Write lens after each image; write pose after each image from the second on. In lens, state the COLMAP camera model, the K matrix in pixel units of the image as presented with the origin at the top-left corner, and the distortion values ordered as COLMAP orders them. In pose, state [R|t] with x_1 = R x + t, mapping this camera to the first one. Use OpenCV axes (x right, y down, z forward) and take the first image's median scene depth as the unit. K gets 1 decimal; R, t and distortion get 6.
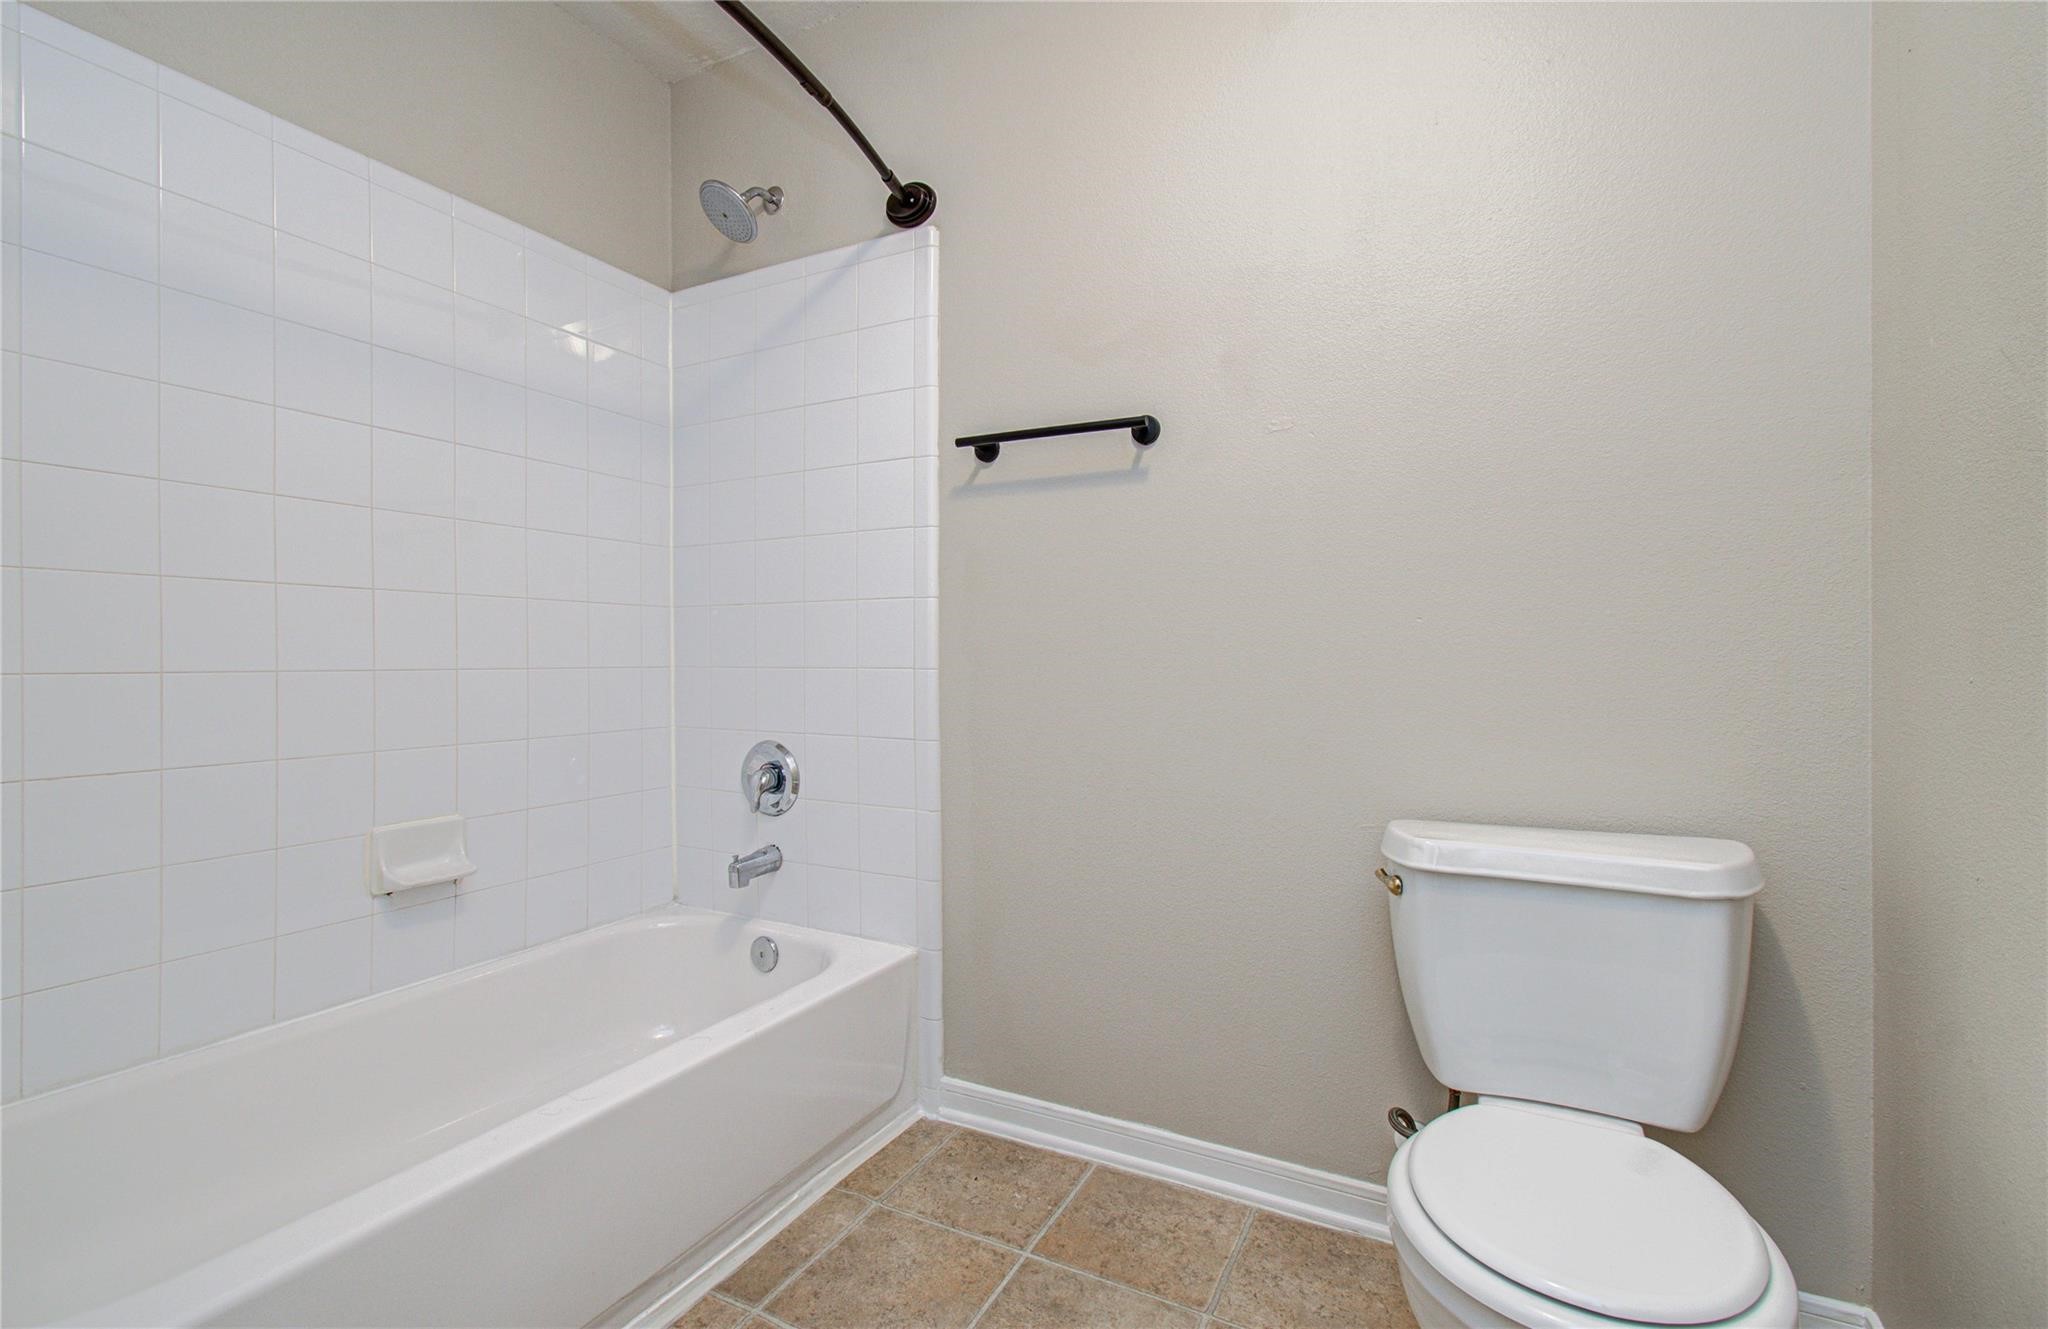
lens RADIAL K [[886.6, 0, 1025.9], [0, 886.6, 665.5], [0, 0, 1]] dist [-0.006030, 0.002060]
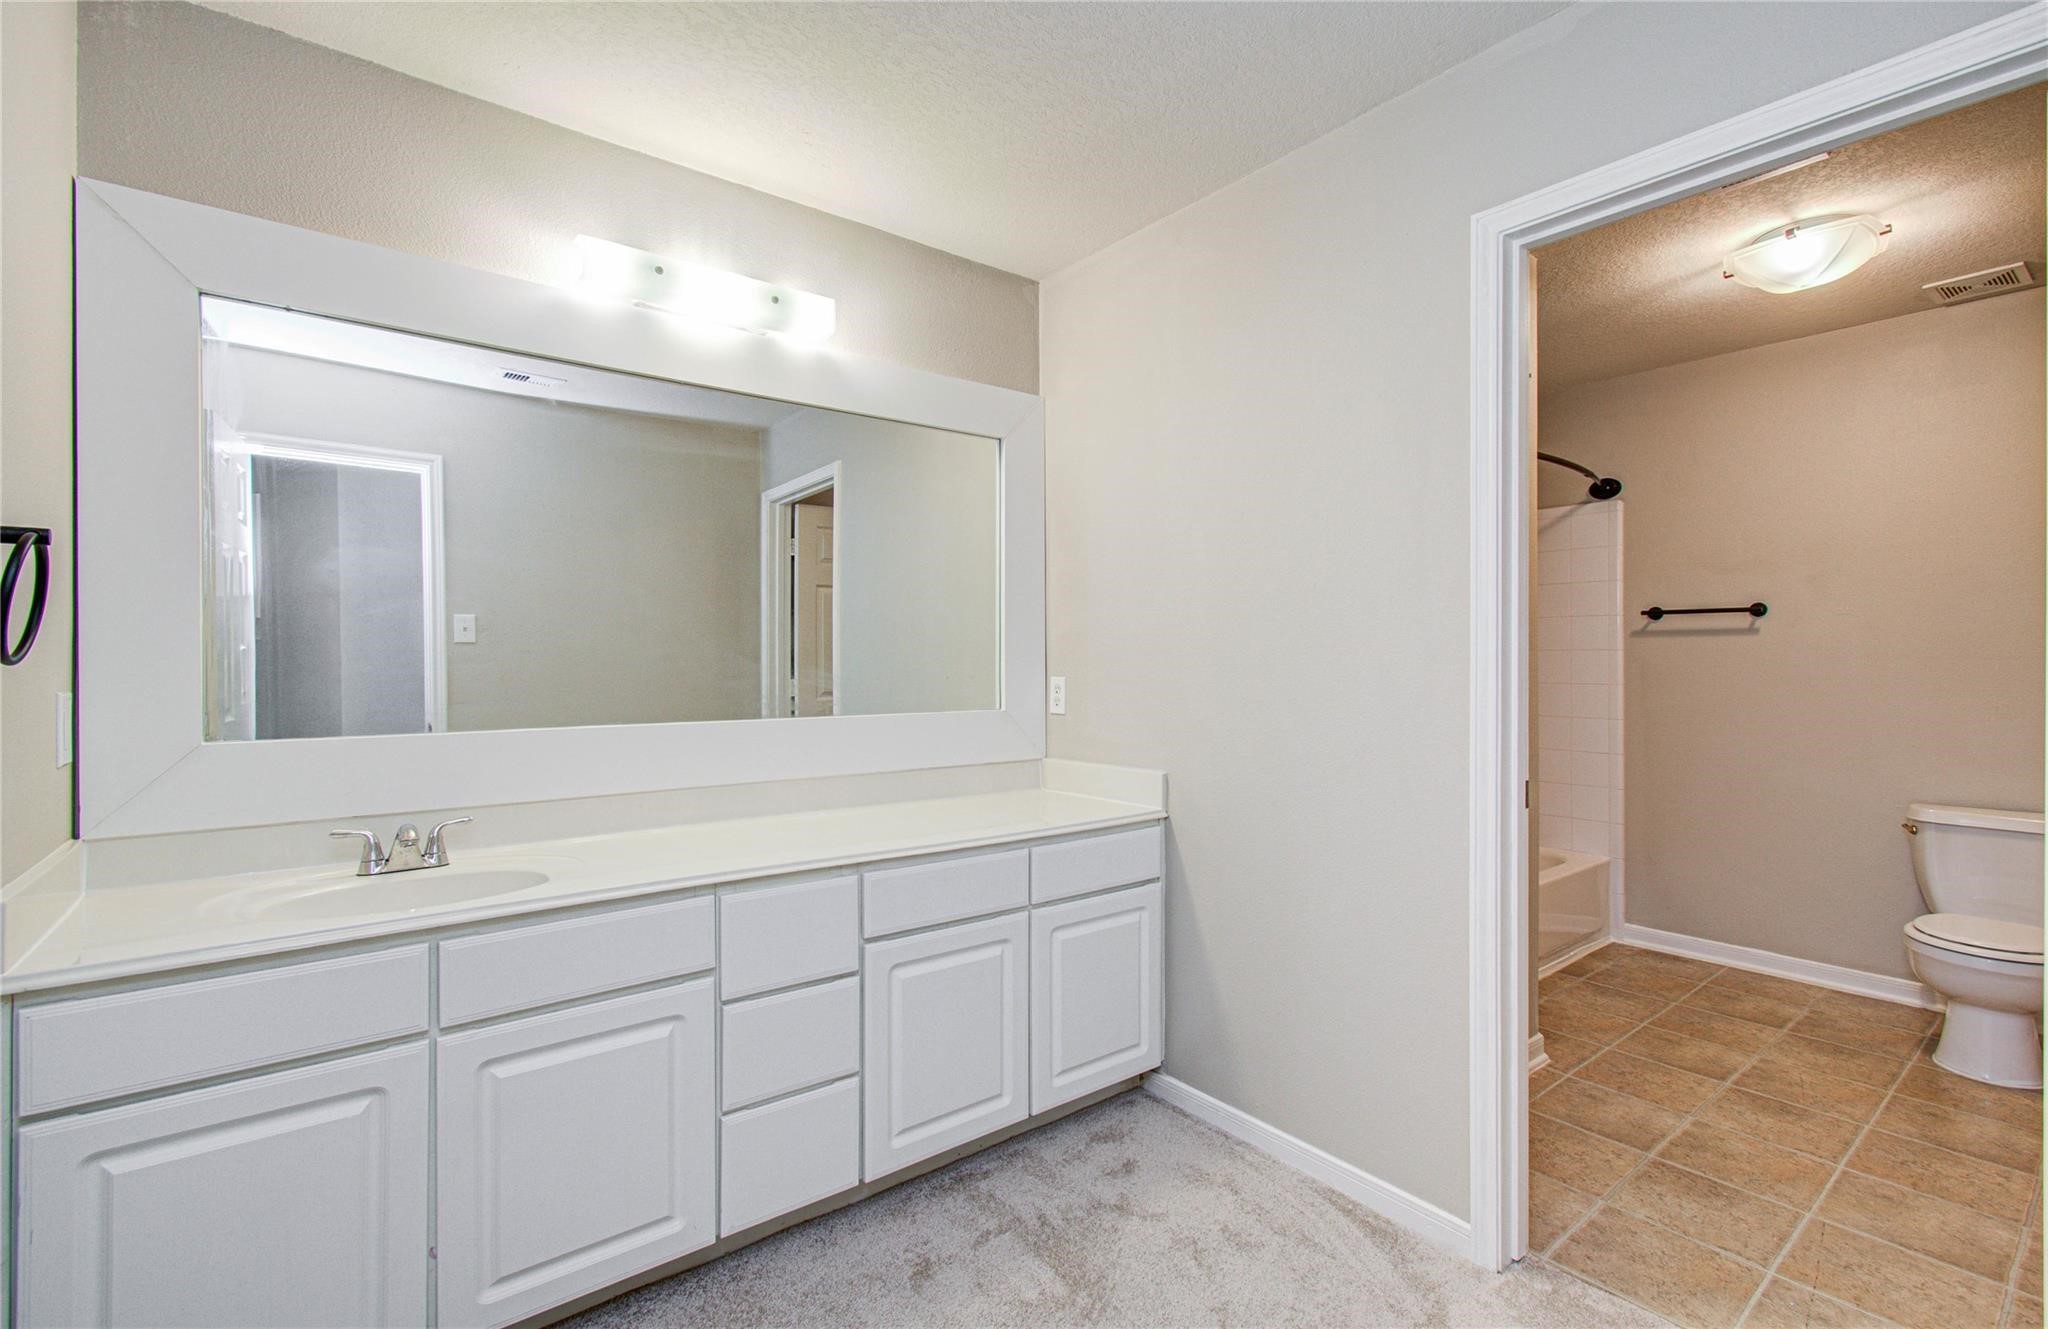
lens RADIAL K [[886.6, 0, 1022.5], [0, 886.6, 663.7], [0, 0, 1]] dist [-0.006030, 0.002060]
pose [[0.909591, 0.003323, -0.415491, -0.511919], [-0.003219, 0.999994, 0.000949, -0.125416], [0.415491, 0.000474, 0.909597, -1.418252]]
